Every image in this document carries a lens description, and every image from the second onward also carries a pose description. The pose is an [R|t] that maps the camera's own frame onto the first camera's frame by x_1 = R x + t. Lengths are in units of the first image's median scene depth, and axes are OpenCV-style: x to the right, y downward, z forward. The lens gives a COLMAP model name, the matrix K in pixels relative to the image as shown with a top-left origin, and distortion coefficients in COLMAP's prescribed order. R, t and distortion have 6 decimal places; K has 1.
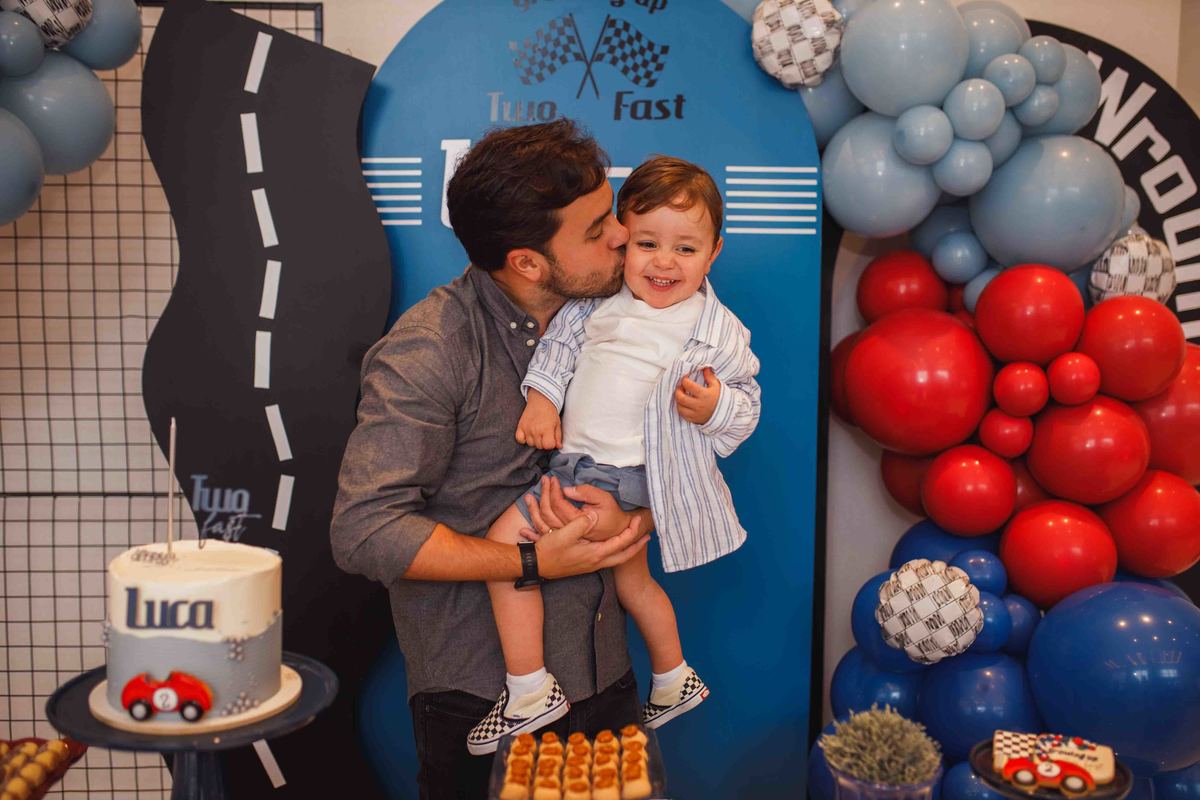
lens RADIAL K [[1144.3, 0, 600.0], [0, 1144.3, 400.0], [0, 0, 1]] dist [-0.061179, 0.083215]
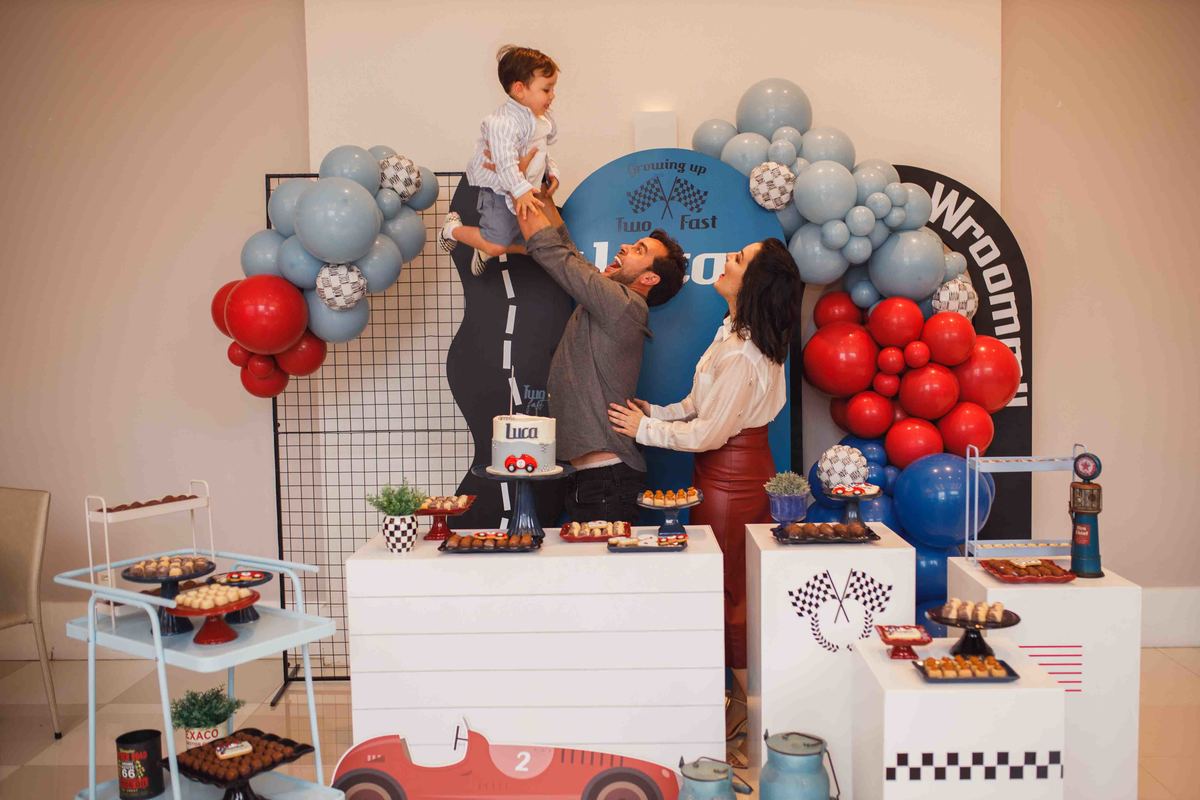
lens RADIAL K [[1134.4, 0, 600.0], [0, 1134.4, 400.0], [0, 0, 1]] dist [-0.070717, 0.108198]
pose [[0.997480, -0.020557, -0.067909, 0.000116], [0.018320, 0.999274, -0.033399, 0.114105], [0.068546, 0.032071, 0.997132, -0.974628]]
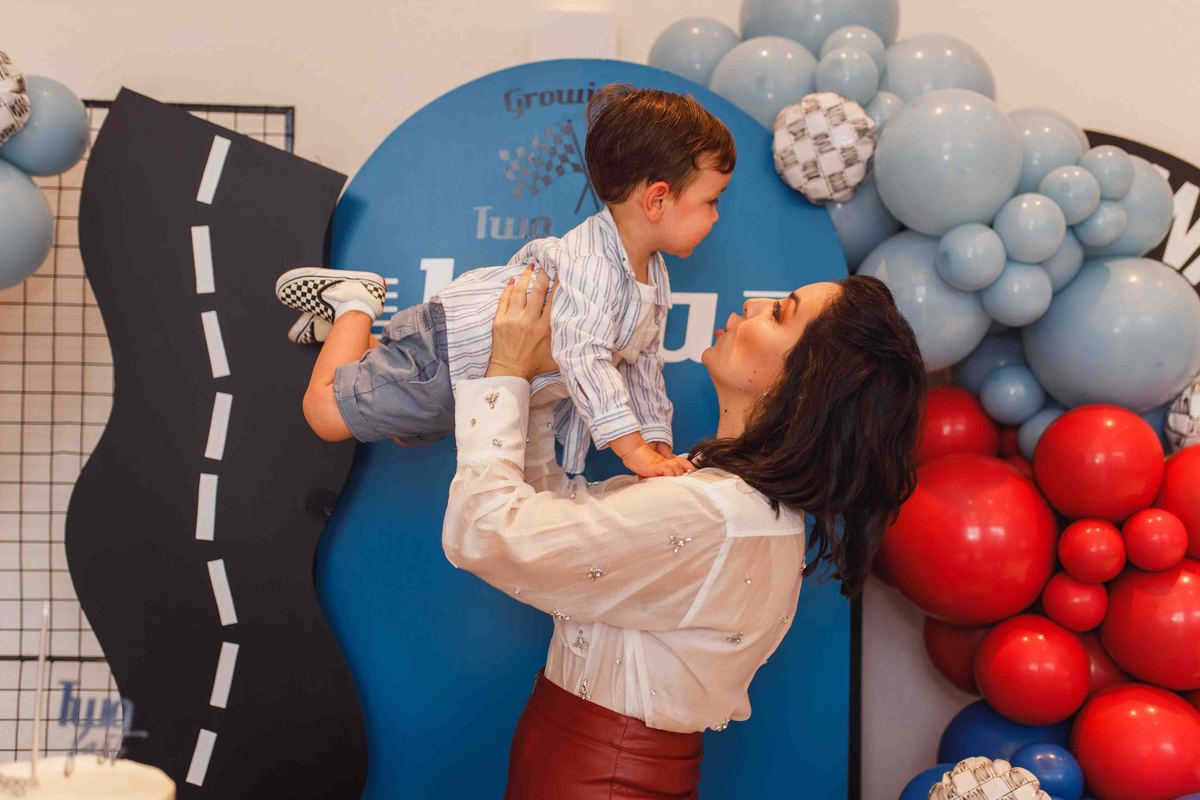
lens RADIAL K [[1183.5, 0, 600.0], [0, 1183.5, 400.0], [0, 0, 1]] dist [0.001654, 0.003147]
pose [[0.999896, 0.009221, -0.011081, 0.010861], [-0.010321, 0.994556, -0.103695, -0.026174], [0.010065, 0.103799, 0.994547, 0.102732]]
